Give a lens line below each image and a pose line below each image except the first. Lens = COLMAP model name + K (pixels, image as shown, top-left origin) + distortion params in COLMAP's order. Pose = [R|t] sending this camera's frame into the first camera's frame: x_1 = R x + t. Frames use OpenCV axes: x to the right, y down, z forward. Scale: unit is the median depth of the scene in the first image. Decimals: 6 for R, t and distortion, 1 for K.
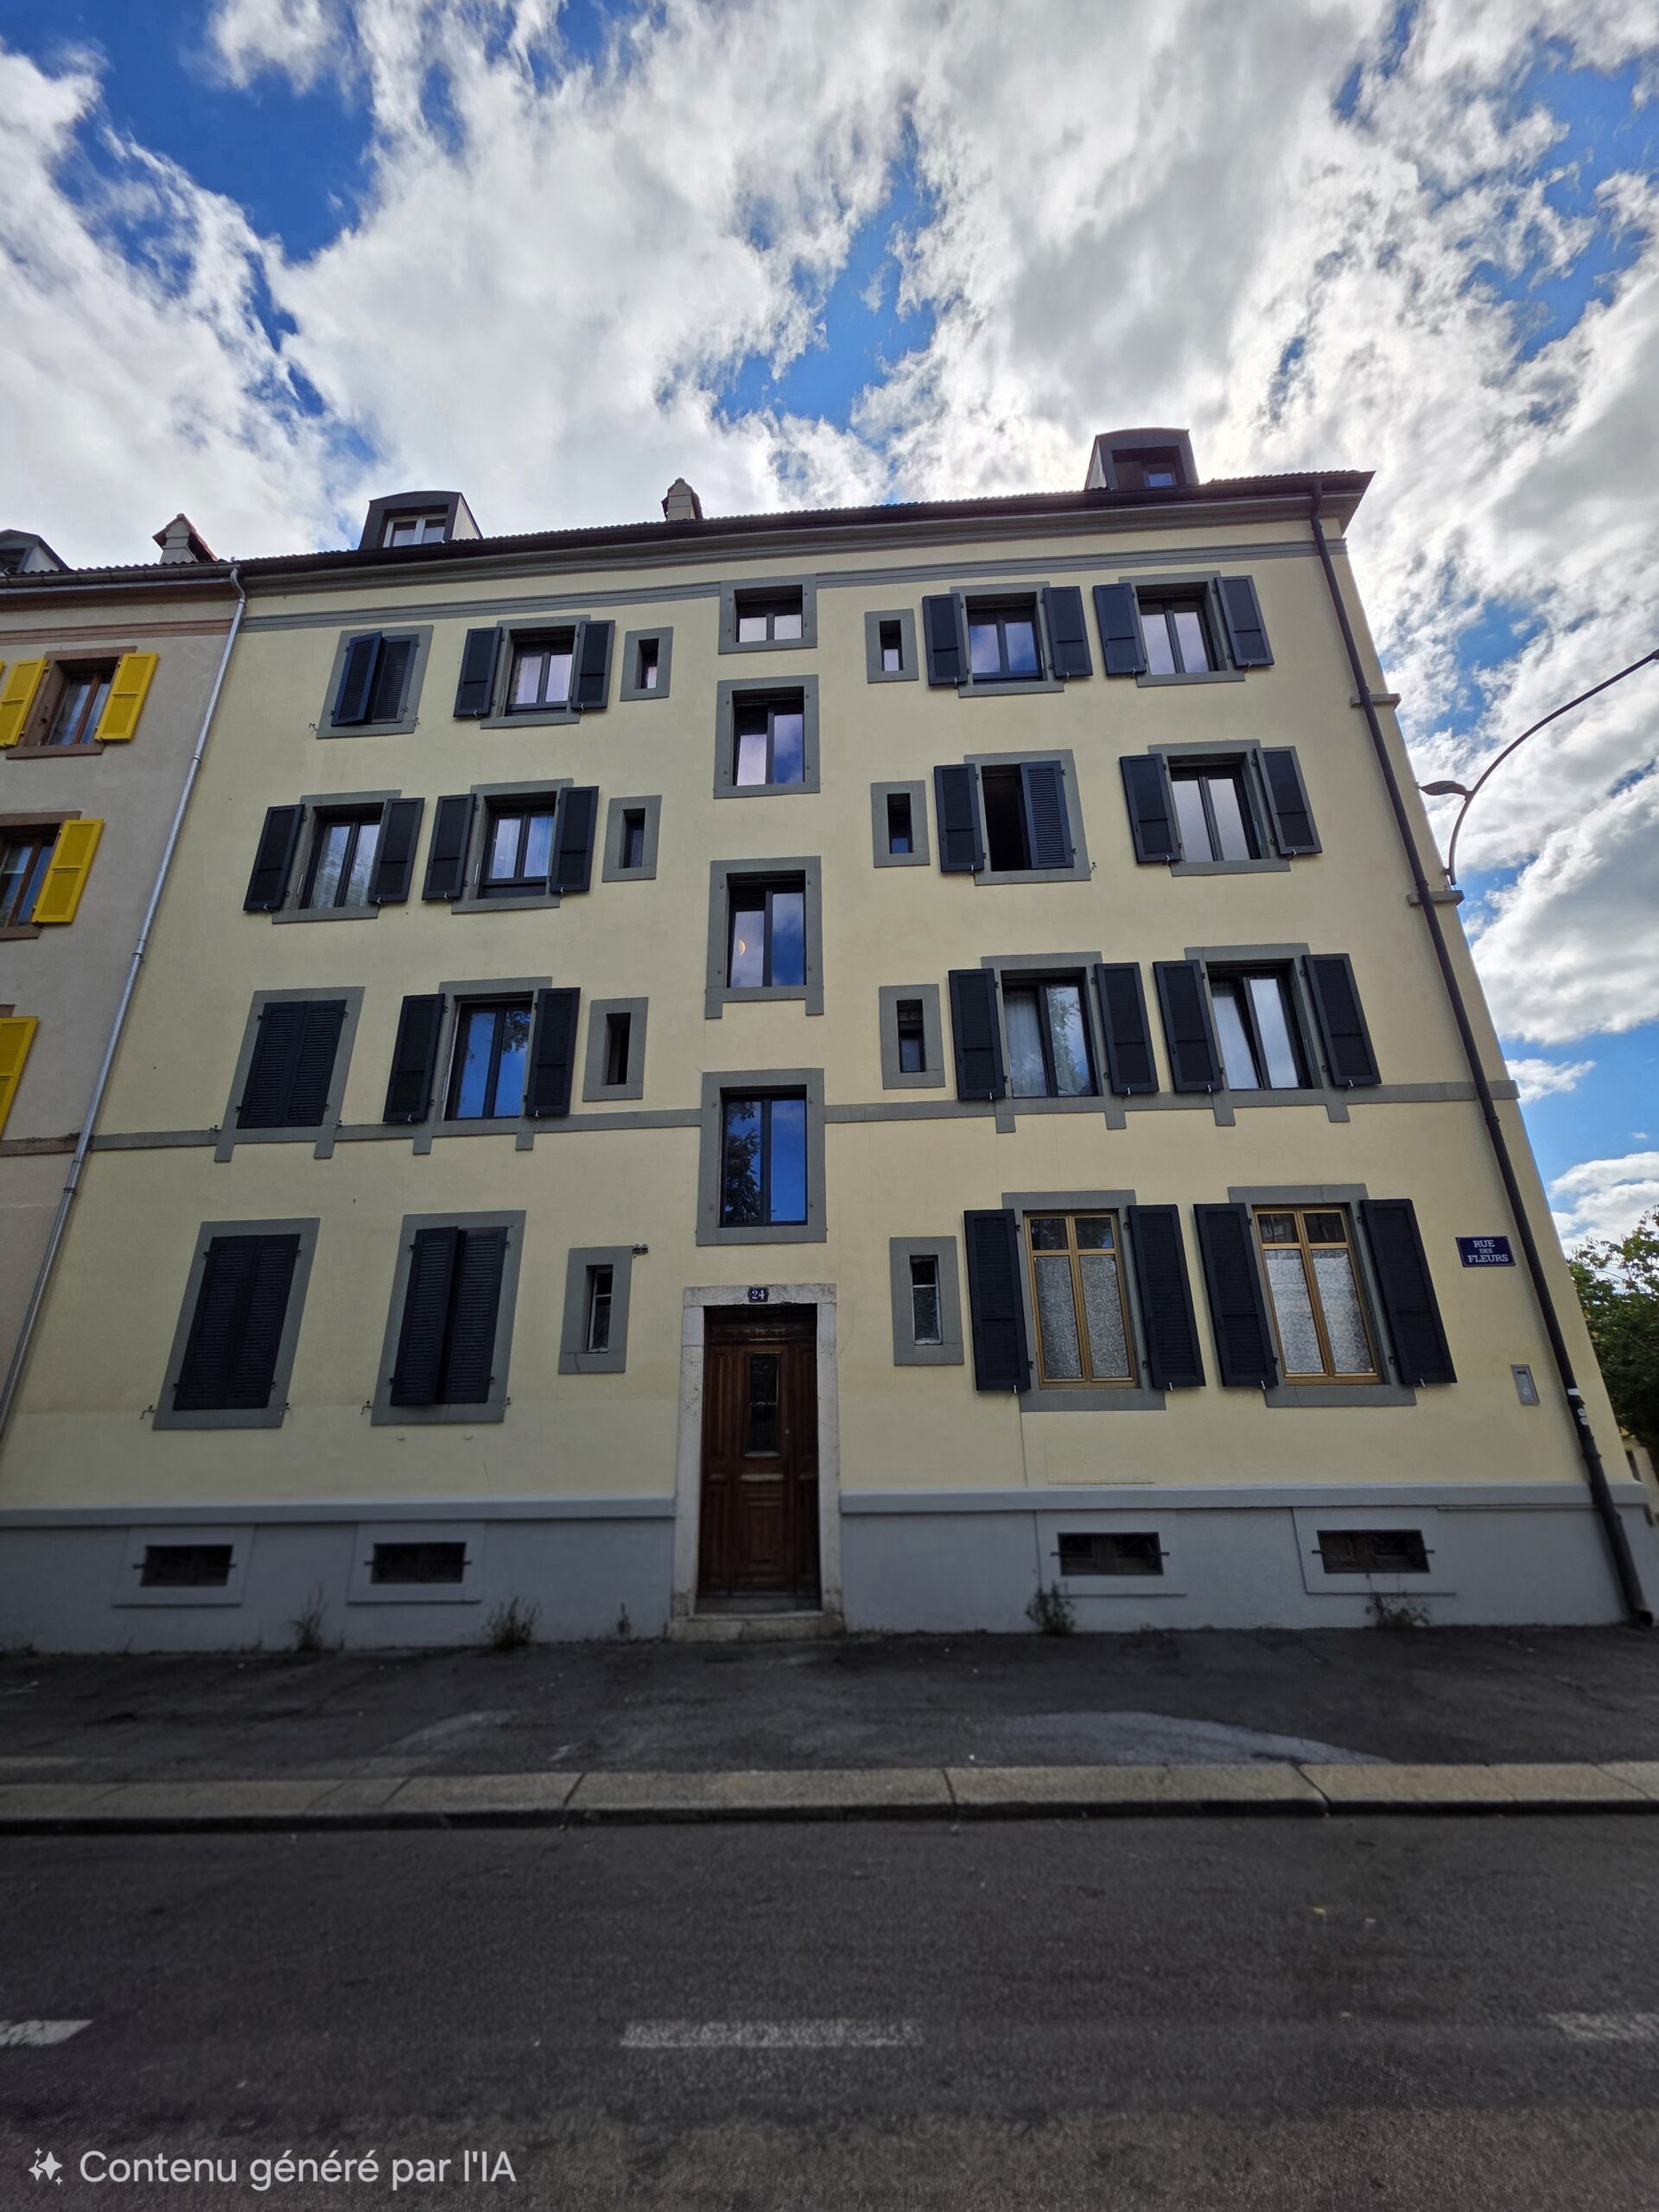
lens RADIAL K [[898.2, 0, 815.0], [0, 898.2, 1059.9], [0, 0, 1]] dist [0.002769, 0.000116]
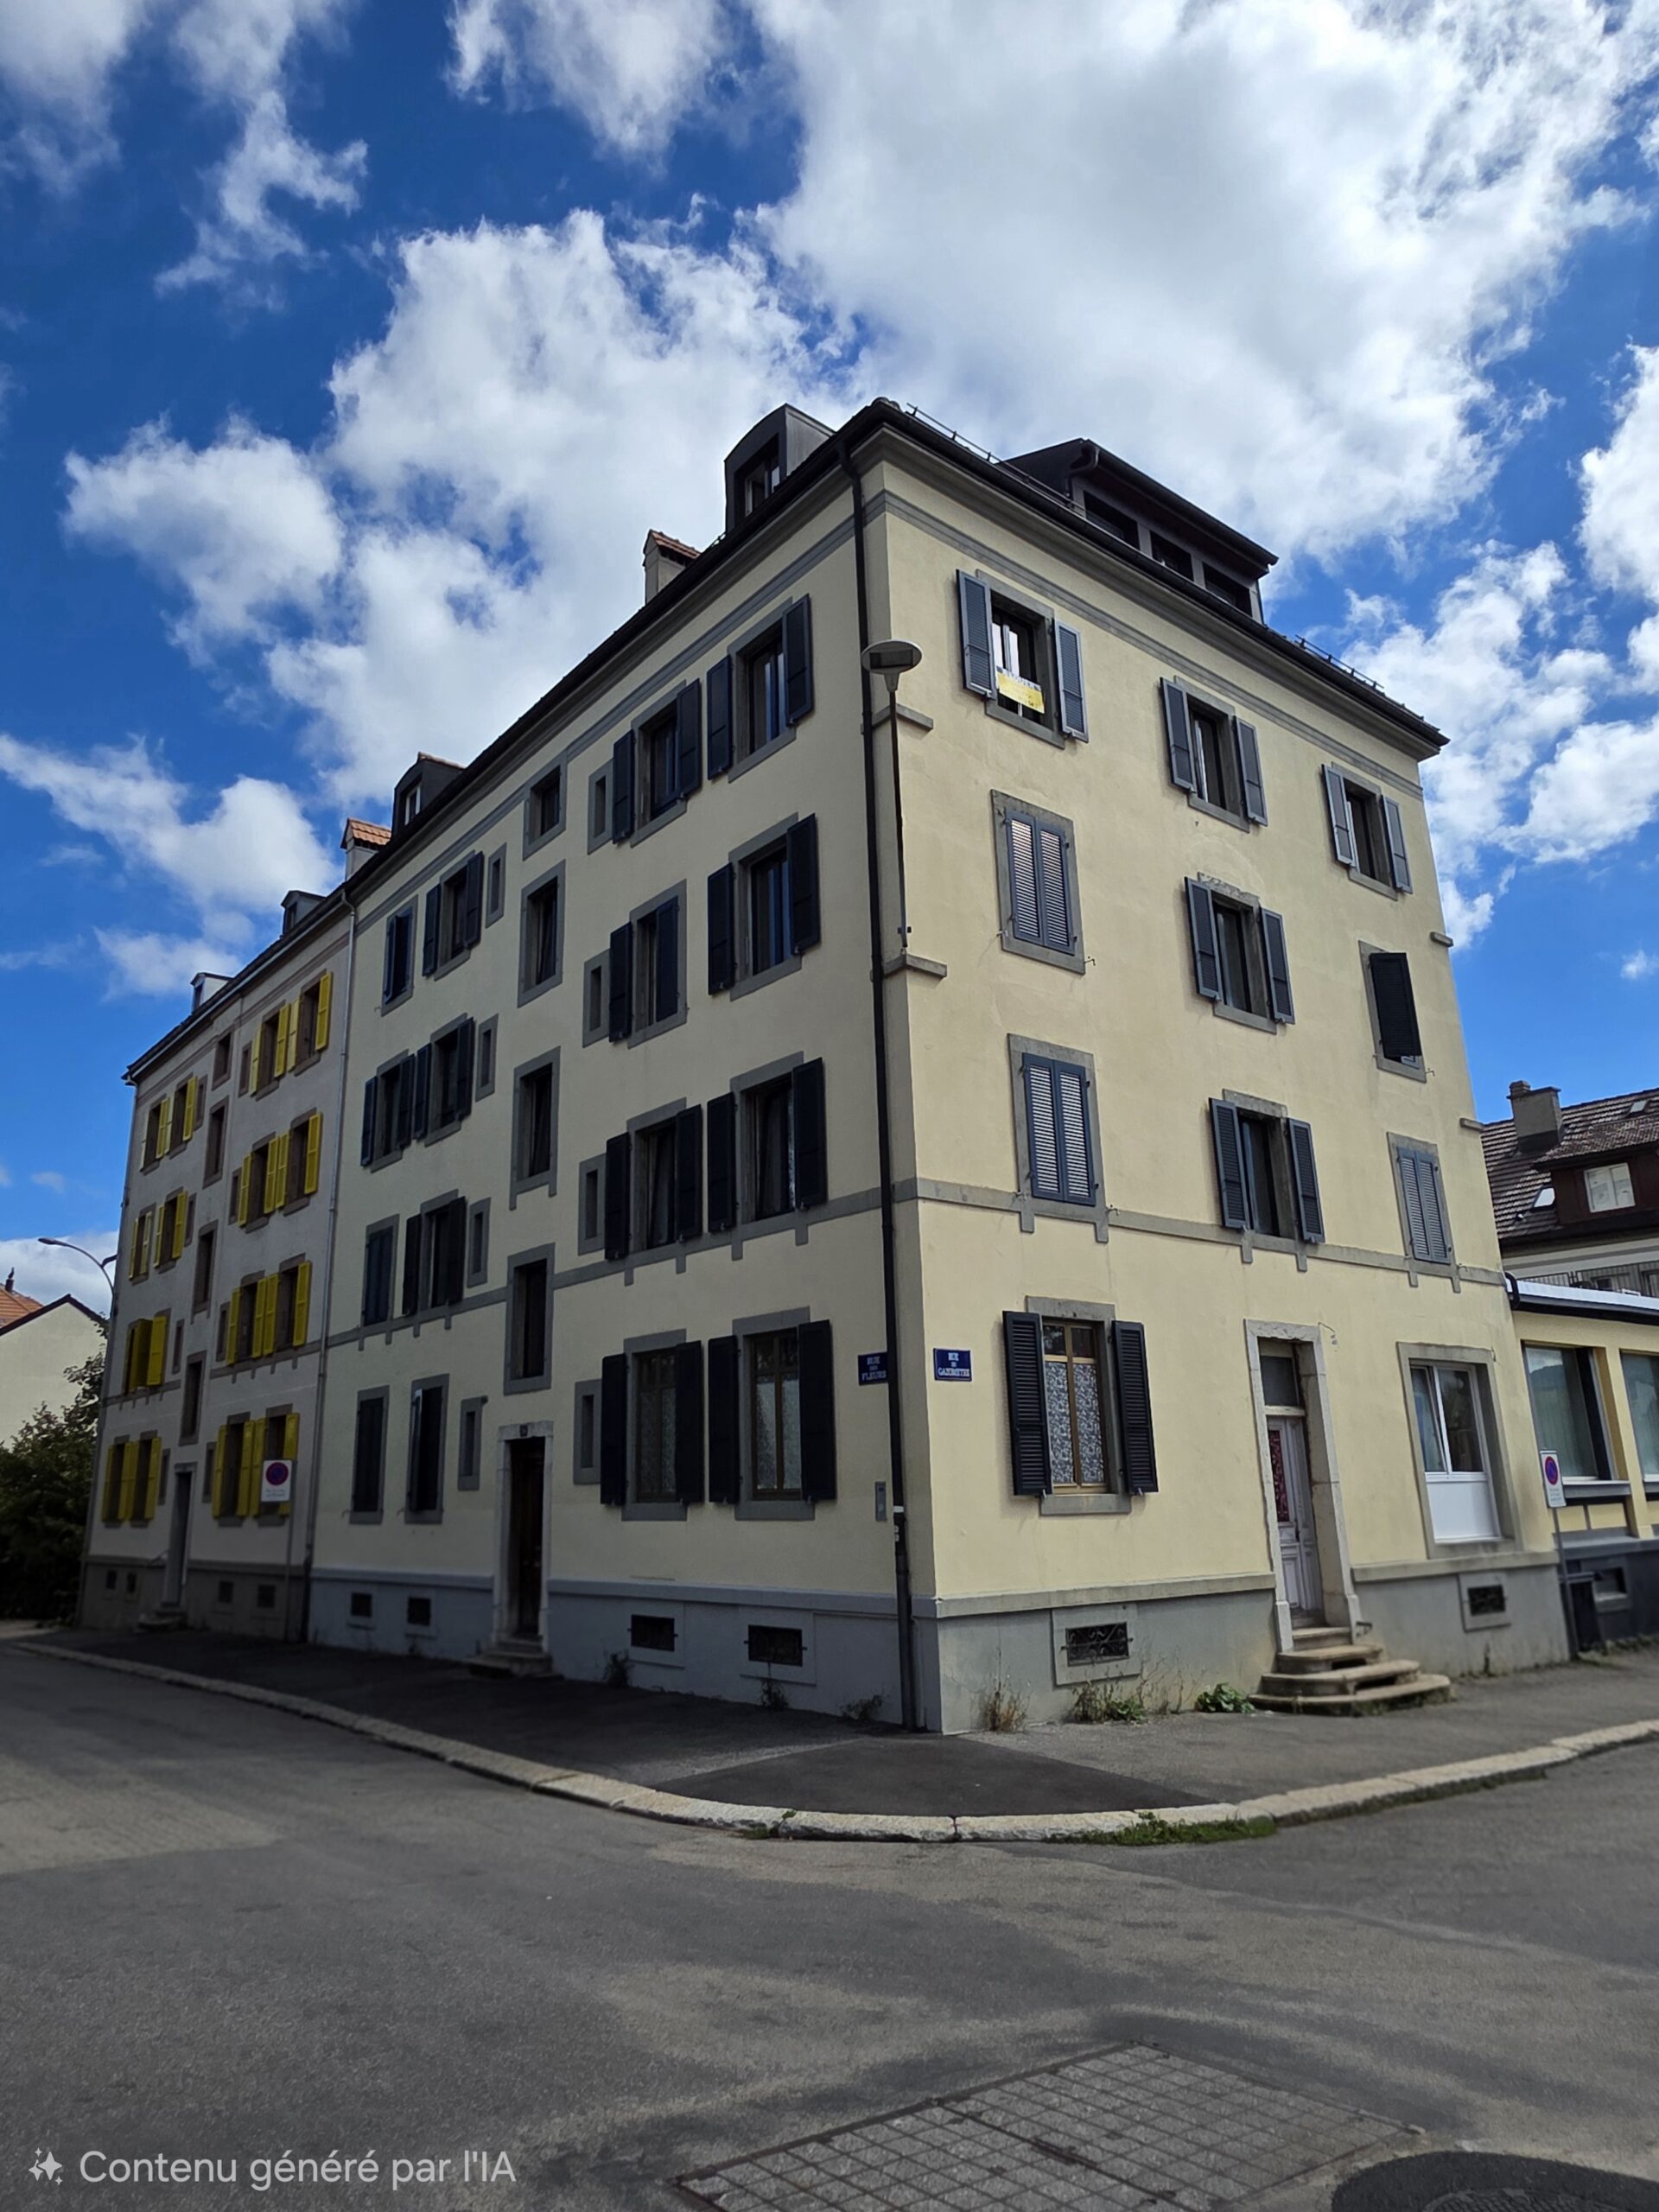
lens RADIAL K [[1413.0, 0, 748.8], [0, 1413.0, 1096.0], [0, 0, 1]] dist [-0.001014, -0.001462]
pose [[0.658397, -0.204562, -0.724340, 1.583226], [0.276401, 0.960832, -0.020113, -0.068768], [0.700083, -0.186966, 0.689150, -0.088741]]
